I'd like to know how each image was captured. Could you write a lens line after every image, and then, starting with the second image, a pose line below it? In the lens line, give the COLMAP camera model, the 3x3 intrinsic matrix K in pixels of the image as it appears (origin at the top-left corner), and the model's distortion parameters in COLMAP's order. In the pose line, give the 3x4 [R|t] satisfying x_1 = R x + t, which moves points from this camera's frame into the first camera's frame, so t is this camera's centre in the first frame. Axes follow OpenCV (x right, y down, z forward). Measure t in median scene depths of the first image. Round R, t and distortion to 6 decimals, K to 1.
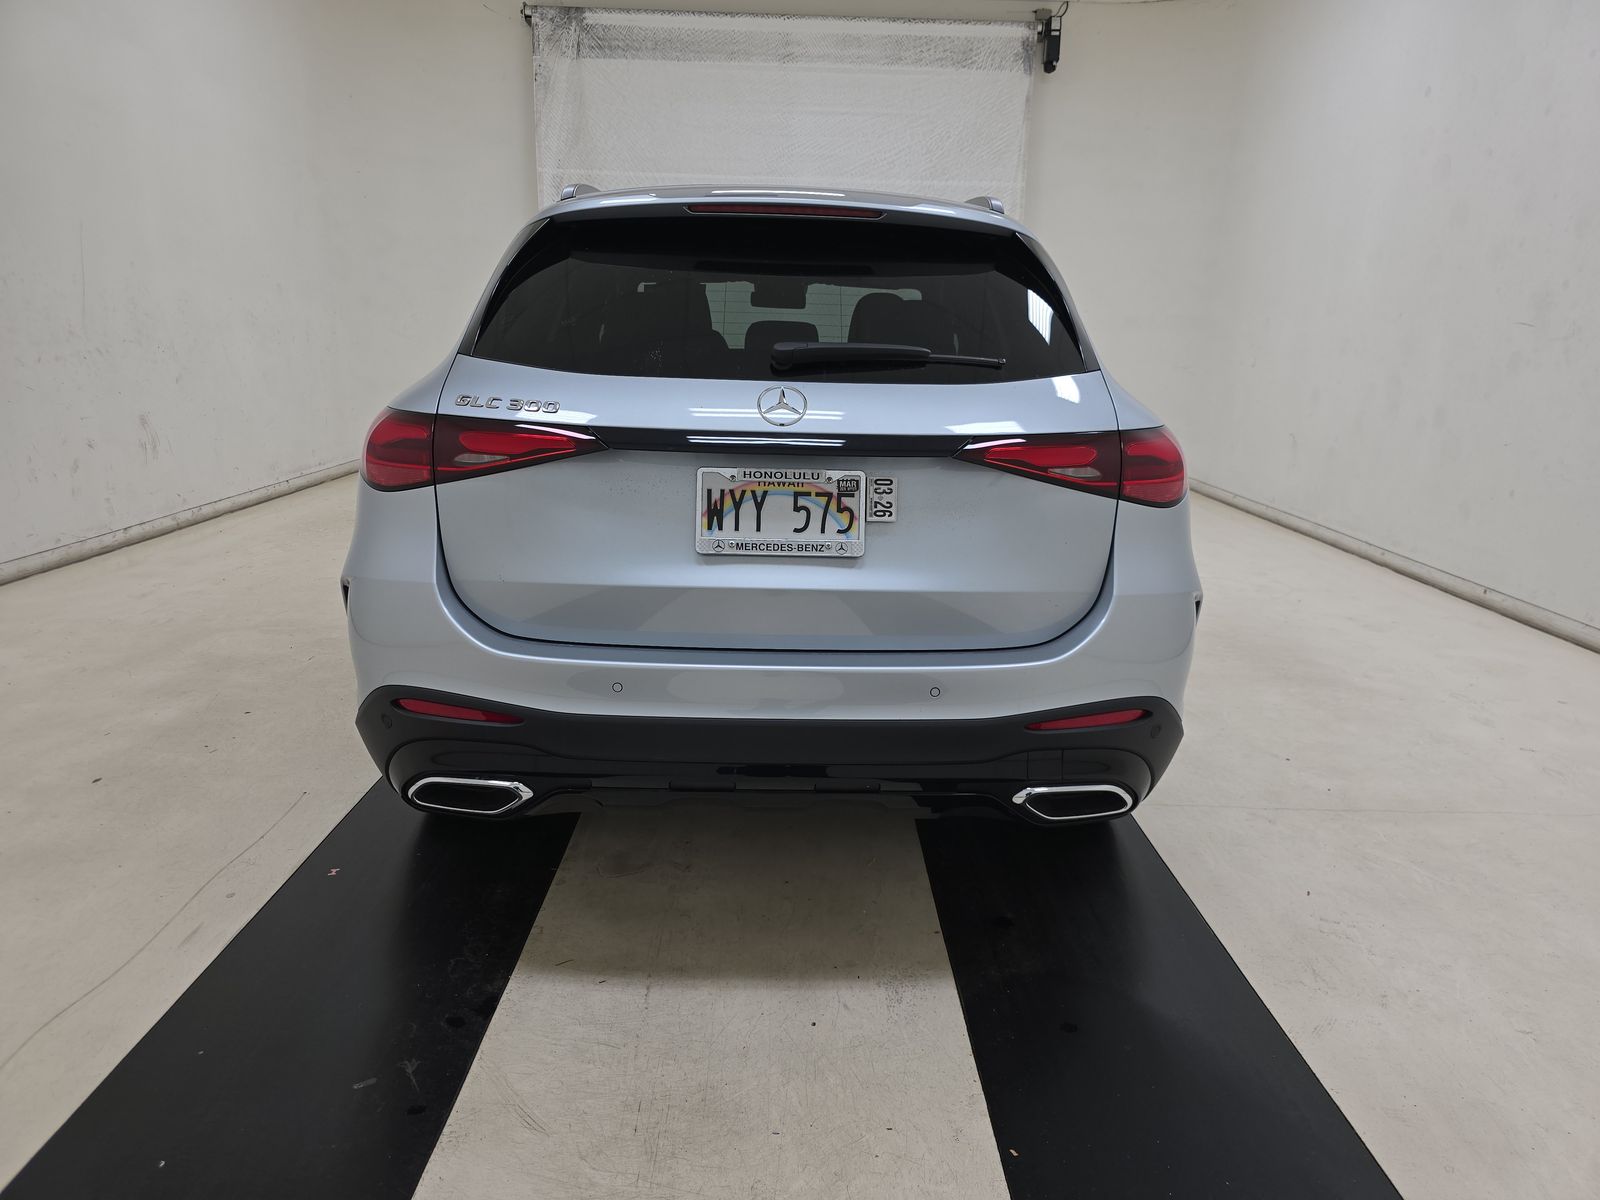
lens RADIAL K [[1051.6, 0, 805.2], [0, 1051.6, 598.6], [0, 0, 1]] dist [0.038489, -0.031083]
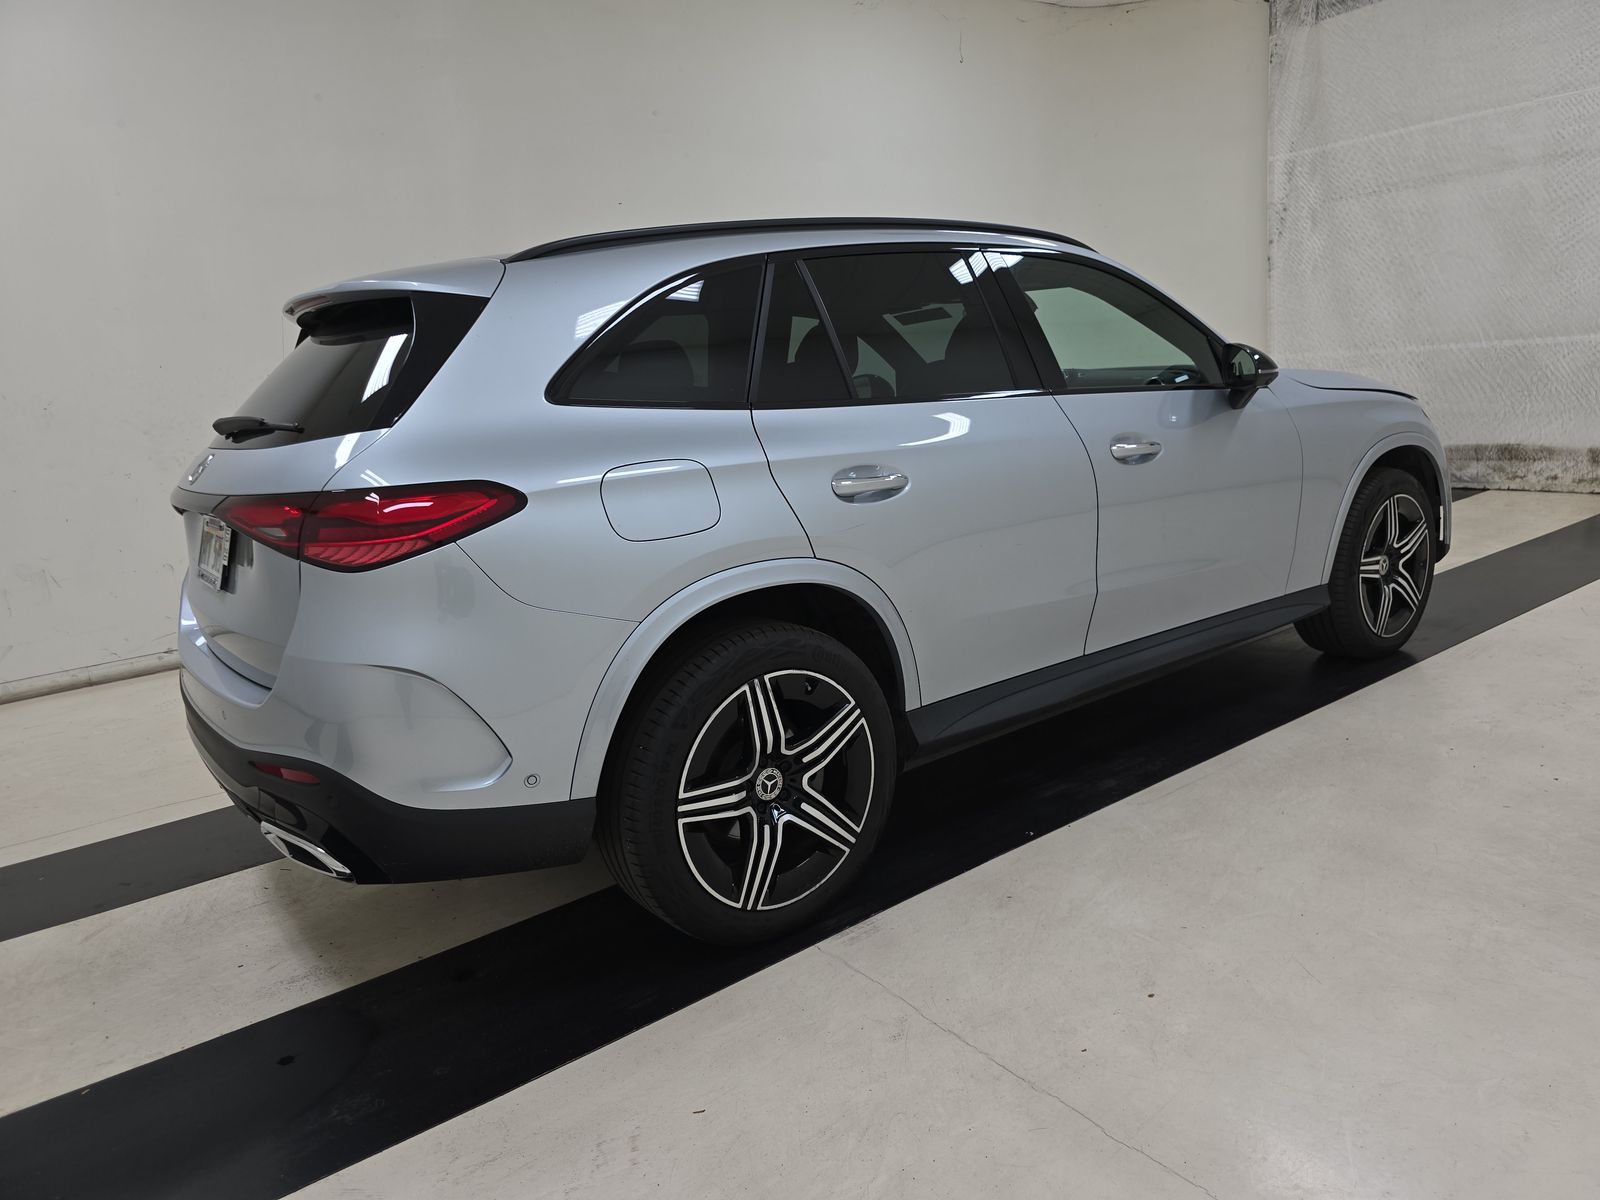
lens RADIAL K [[1051.6, 0, 804.7], [0, 1051.6, 591.3], [0, 0, 1]] dist [0.038489, -0.031083]
pose [[0.605367, 0.086829, -0.791196, 1.309564], [-0.097559, 0.994631, 0.034510, -0.140381], [0.789945, 0.056298, 0.610588, 0.740740]]
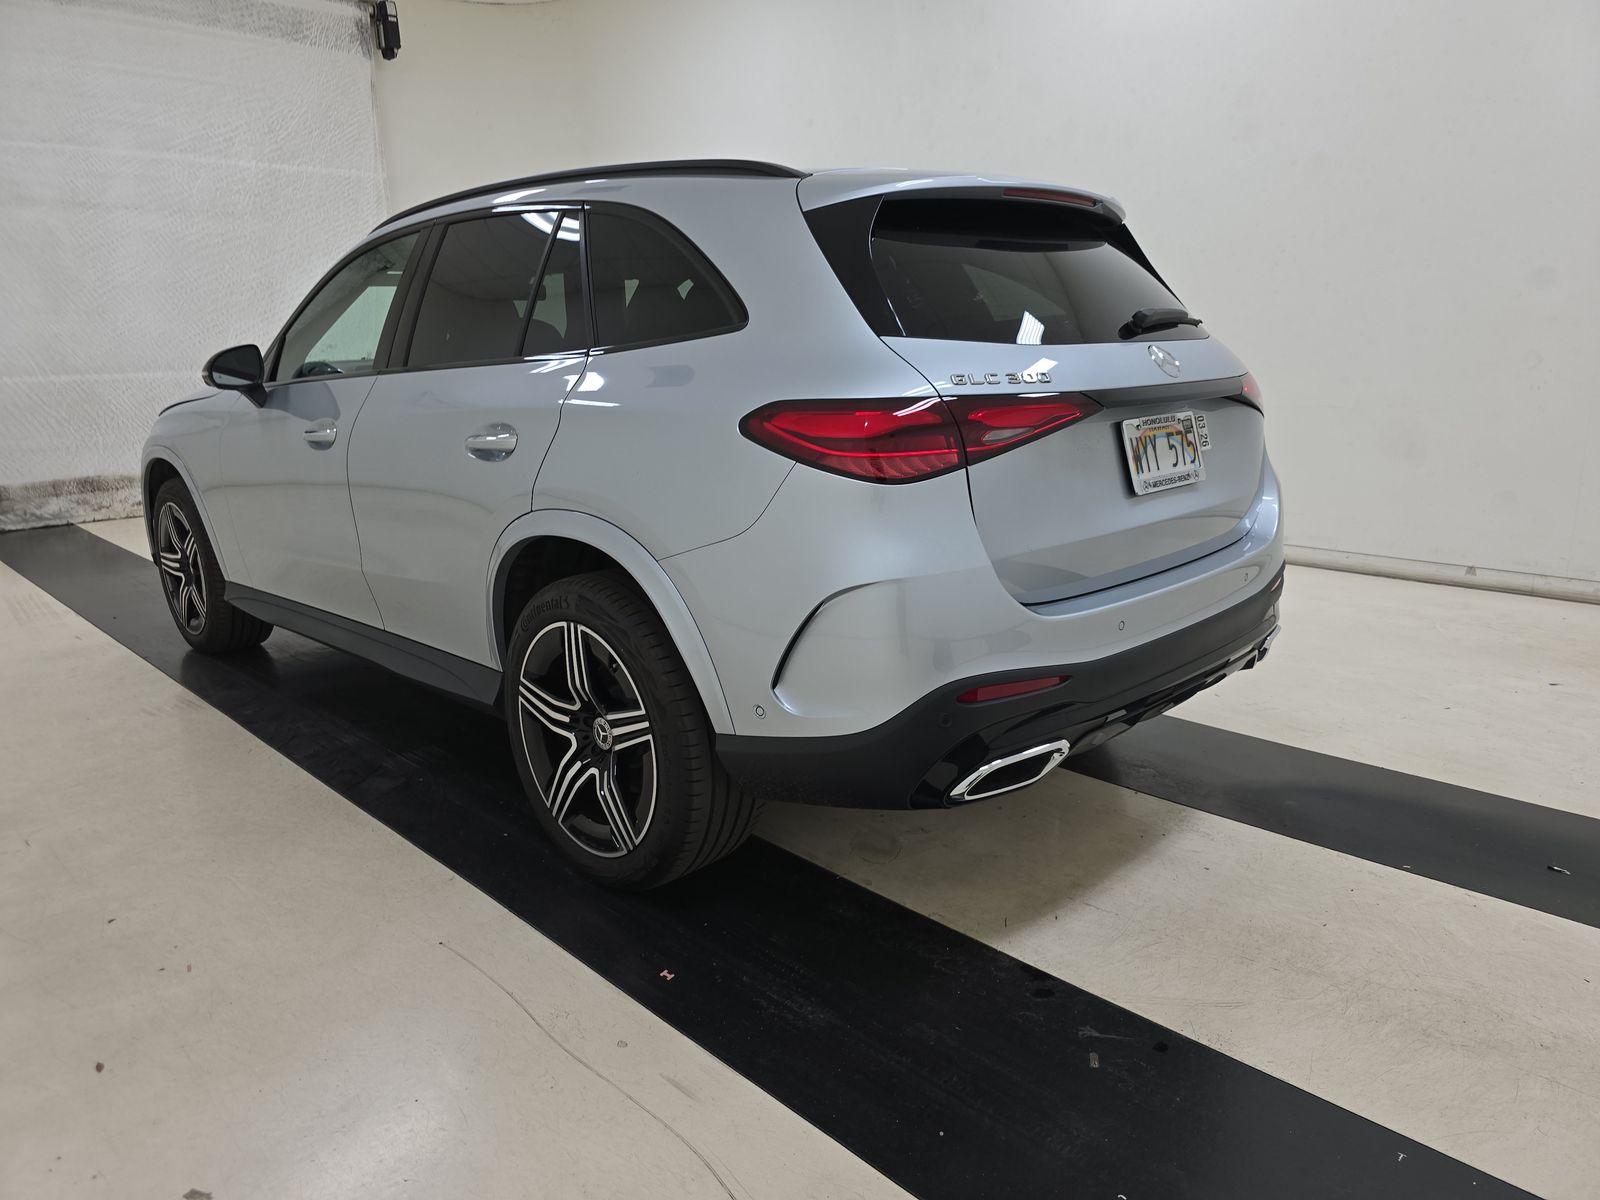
lens RADIAL K [[1051.6, 0, 813.2], [0, 1051.6, 595.7], [0, 0, 1]] dist [0.038489, -0.031083]
pose [[0.727689, -0.204614, 0.654677, -1.077828], [0.206972, 0.975481, 0.074824, -0.090421], [-0.653935, 0.081051, 0.752197, 0.355008]]
